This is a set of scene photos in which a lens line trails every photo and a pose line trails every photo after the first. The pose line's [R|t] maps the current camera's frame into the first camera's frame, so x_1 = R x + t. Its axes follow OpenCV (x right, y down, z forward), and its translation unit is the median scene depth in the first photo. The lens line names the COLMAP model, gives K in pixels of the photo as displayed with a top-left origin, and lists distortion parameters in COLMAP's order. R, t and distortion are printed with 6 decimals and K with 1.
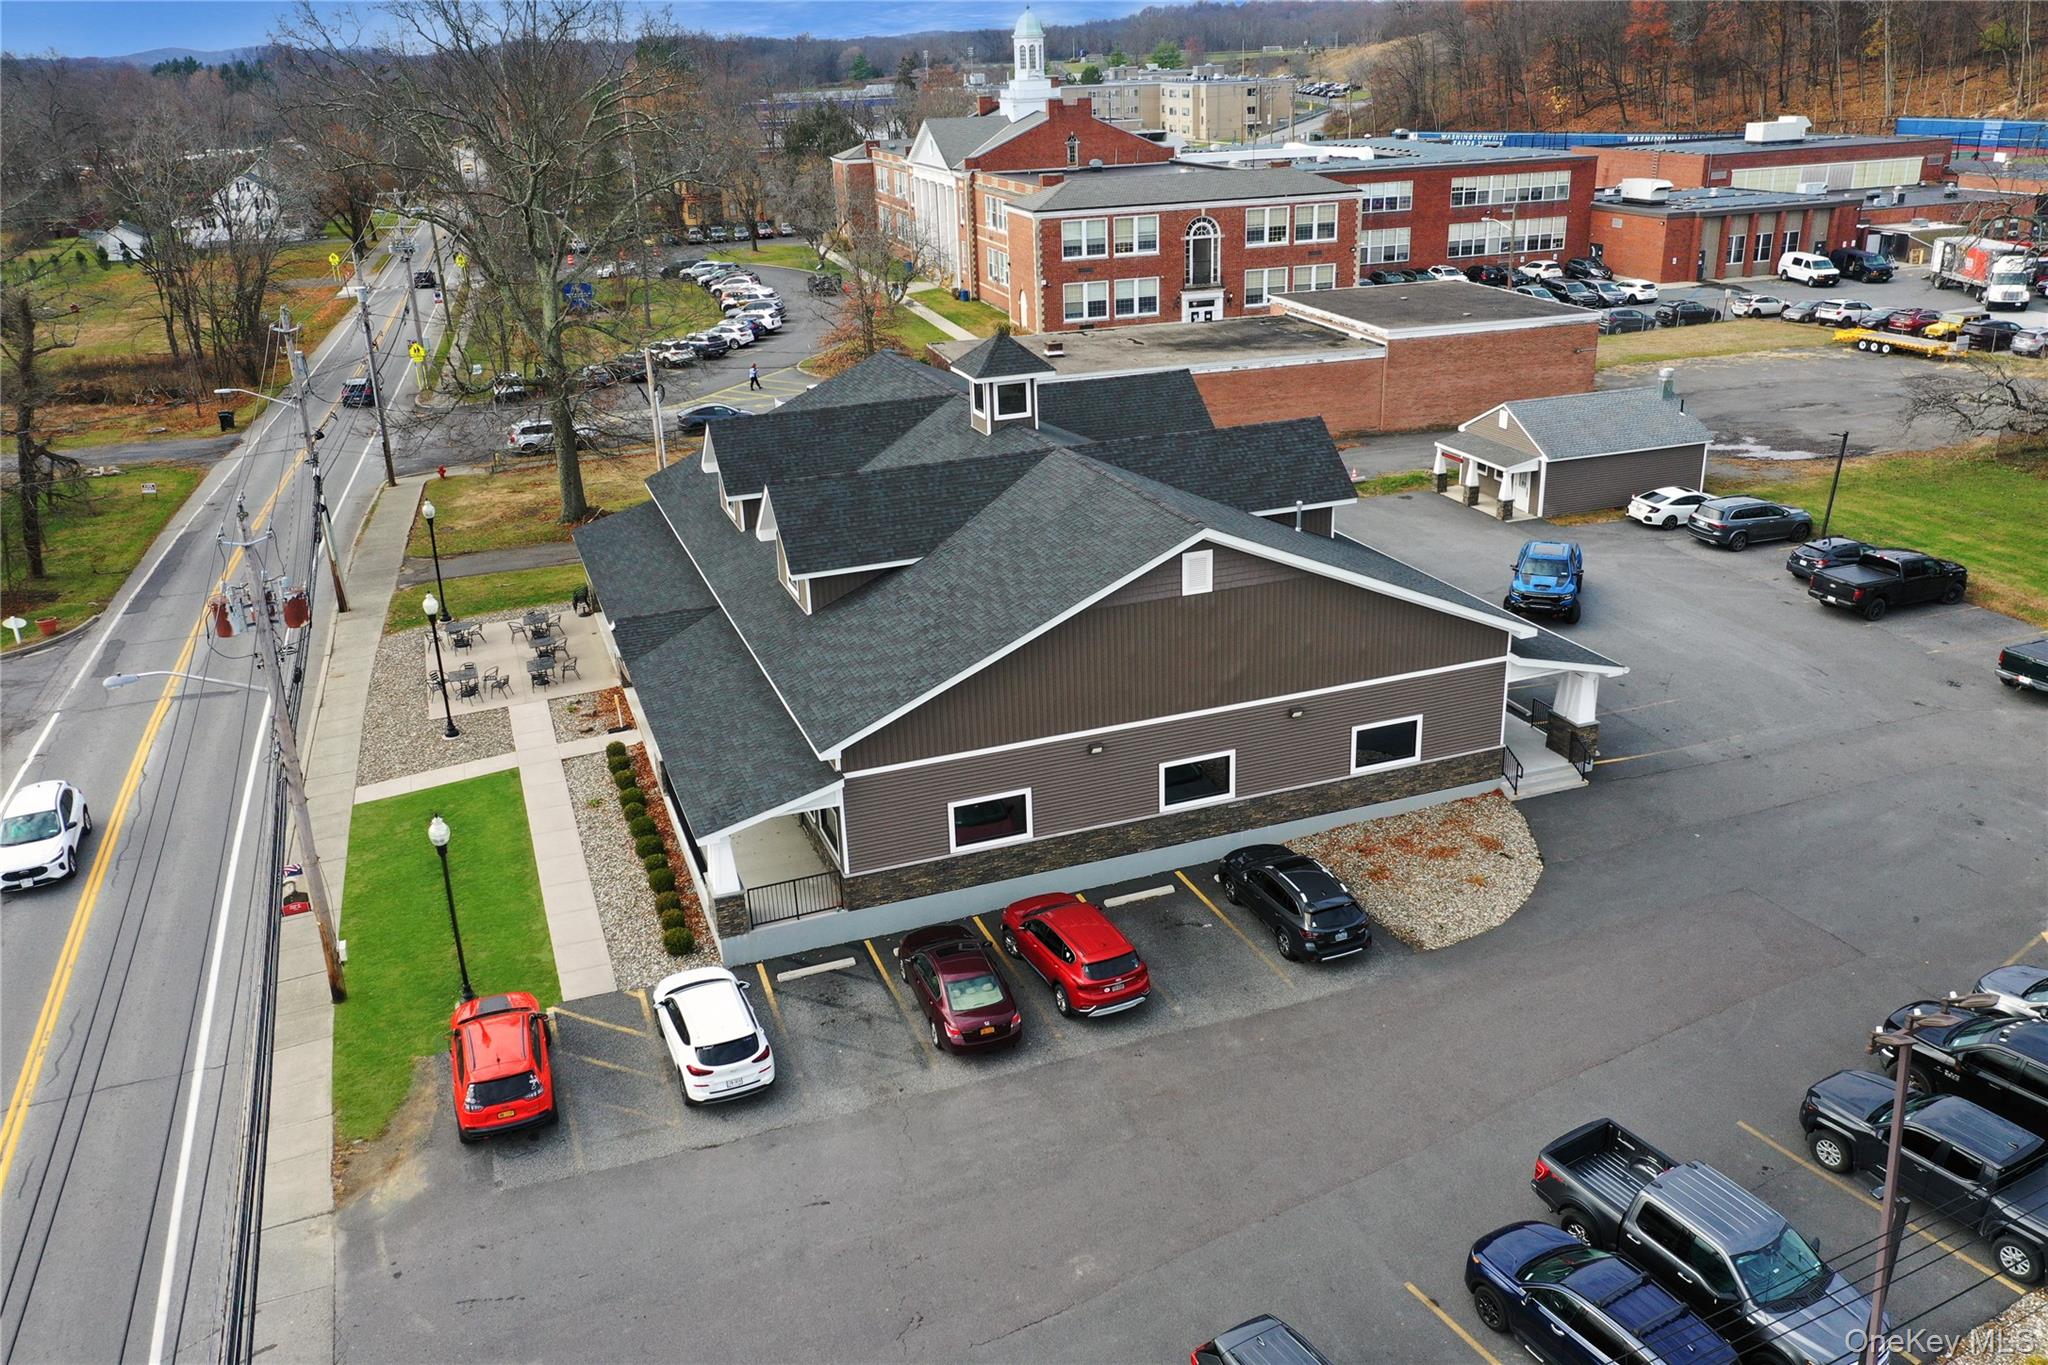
lens RADIAL K [[1620.9, 0, 1009.8], [0, 1620.9, 675.2], [0, 0, 1]] dist [0.009147, 0.005412]
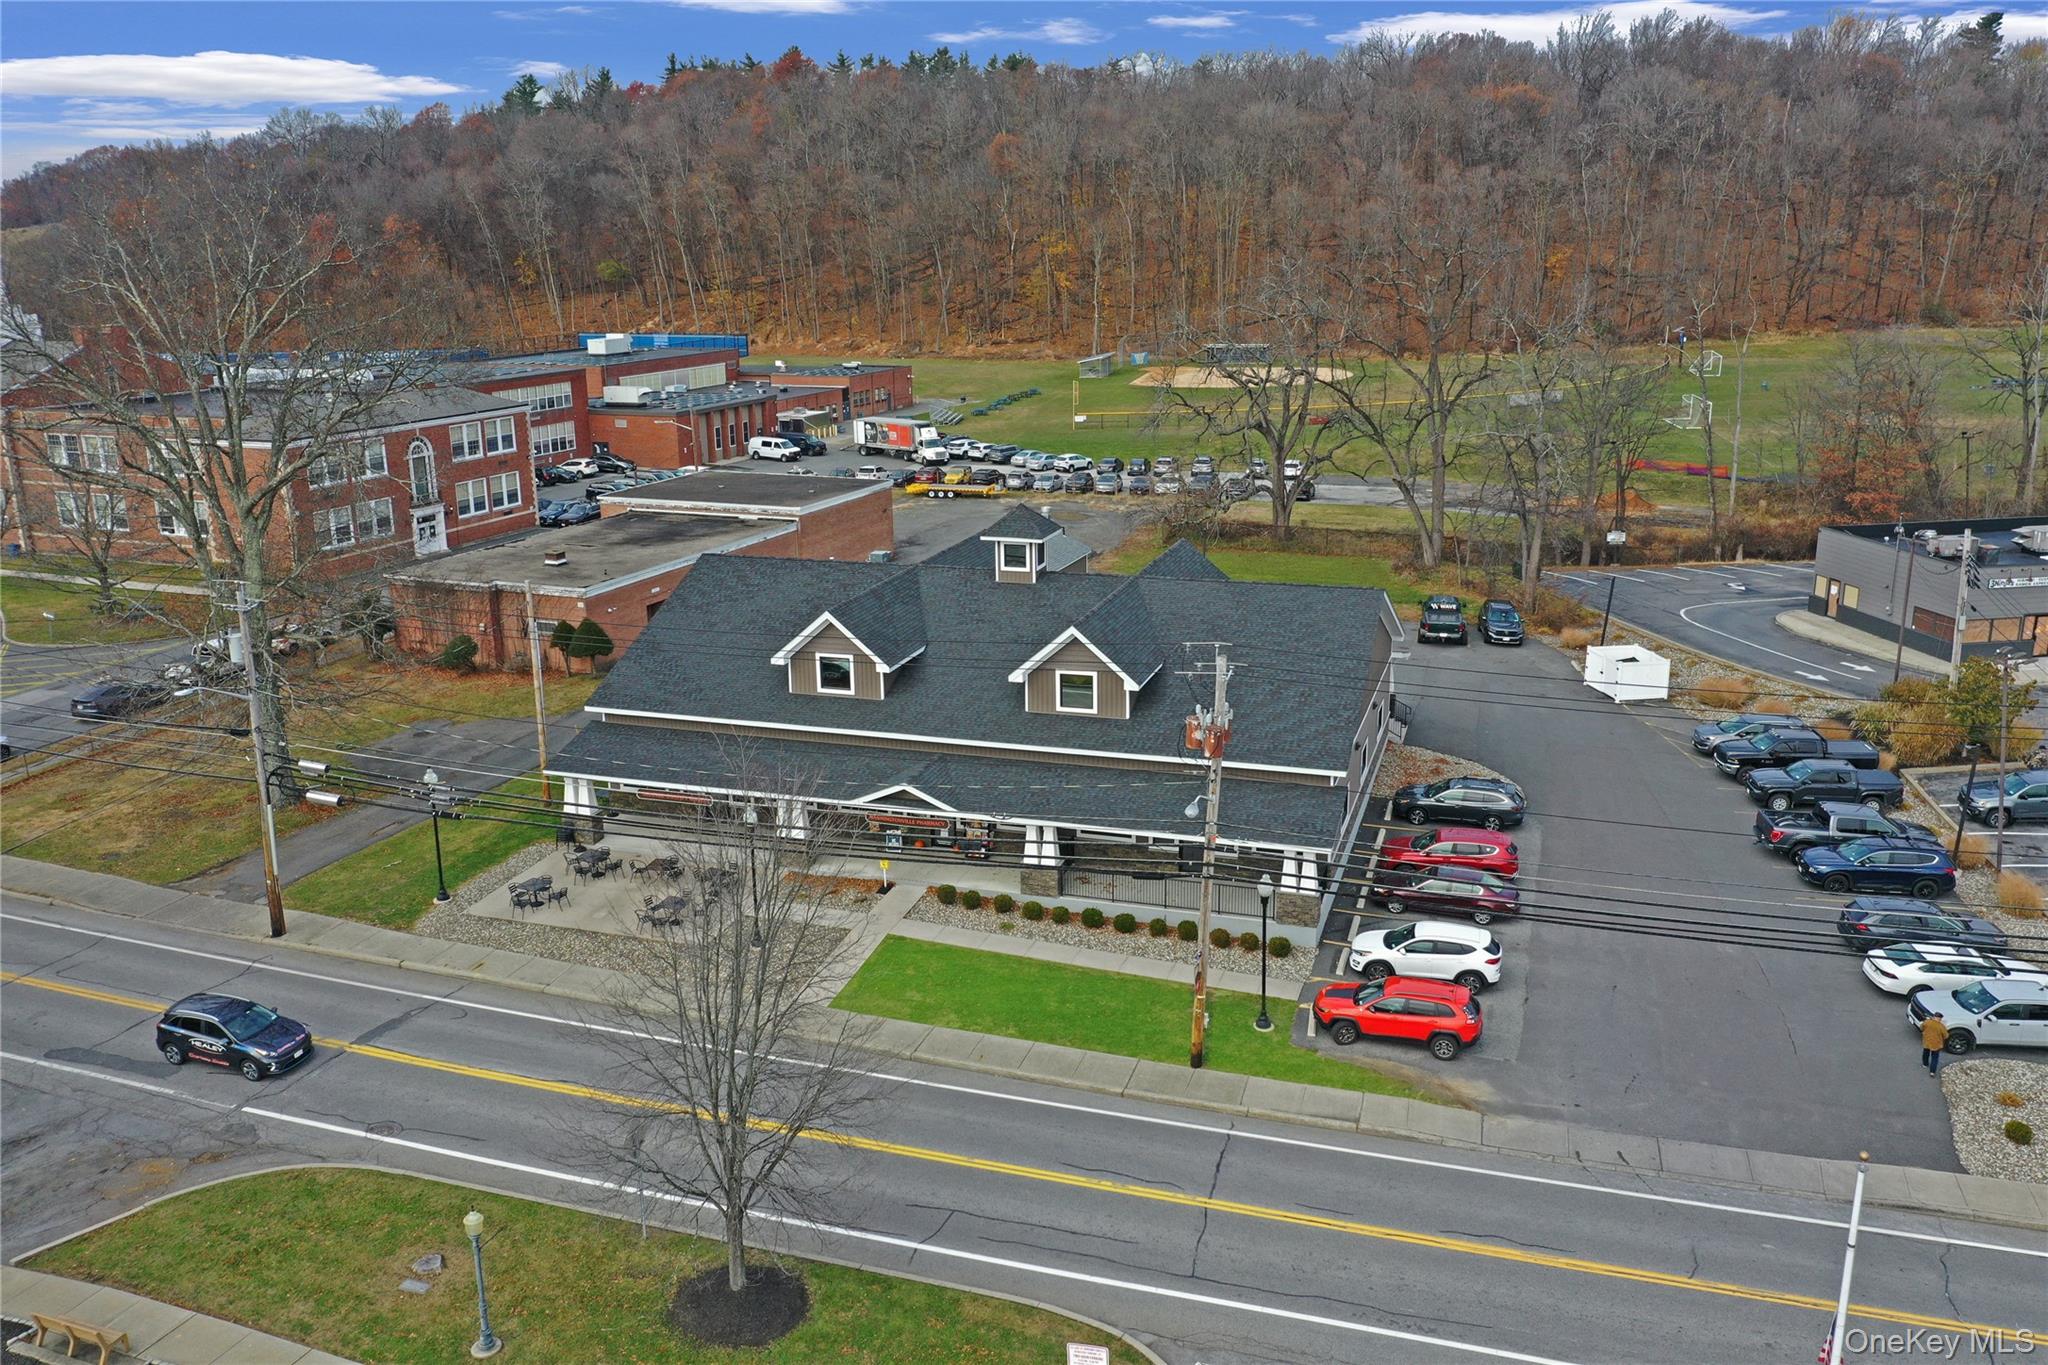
lens RADIAL K [[1620.9, 0, 1019.8], [0, 1620.9, 687.9], [0, 0, 1]] dist [0.009147, 0.005412]
pose [[0.617496, -0.184724, 0.764576, -0.761792], [0.271483, 0.962352, 0.013249, -0.066600], [-0.738238, 0.199388, 0.644398, 0.151248]]
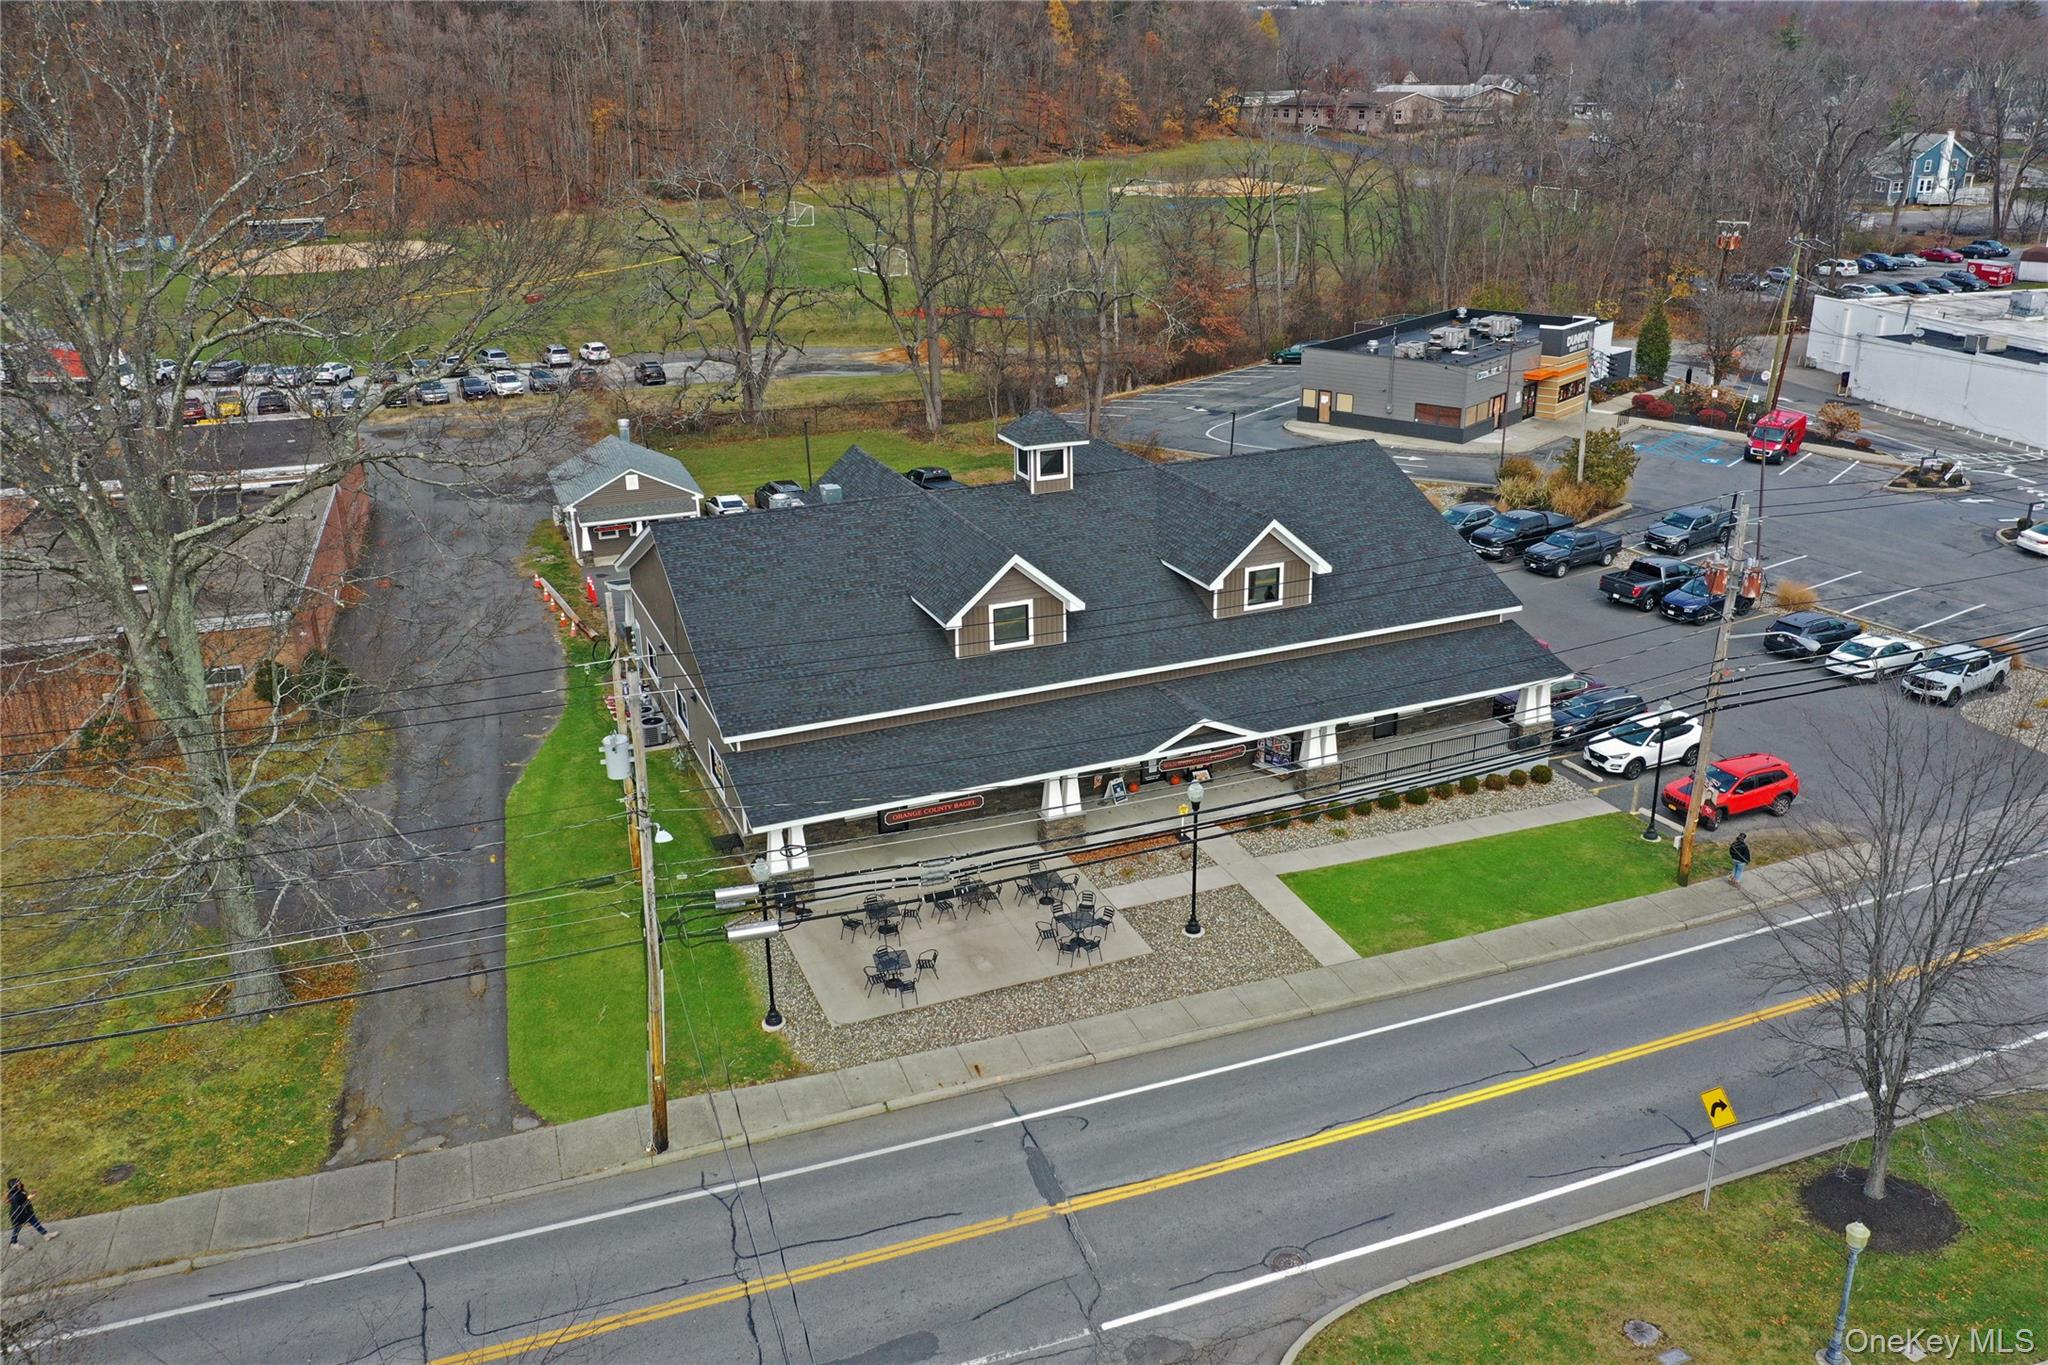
lens RADIAL K [[1620.9, 0, 1024.6], [0, 1620.9, 681.0], [0, 0, 1]] dist [0.009147, 0.005412]
pose [[-0.050402, -0.319871, 0.946120, -0.880946], [0.371332, 0.873409, 0.315070, -0.308490], [-0.927131, 0.367204, 0.074757, 0.748388]]
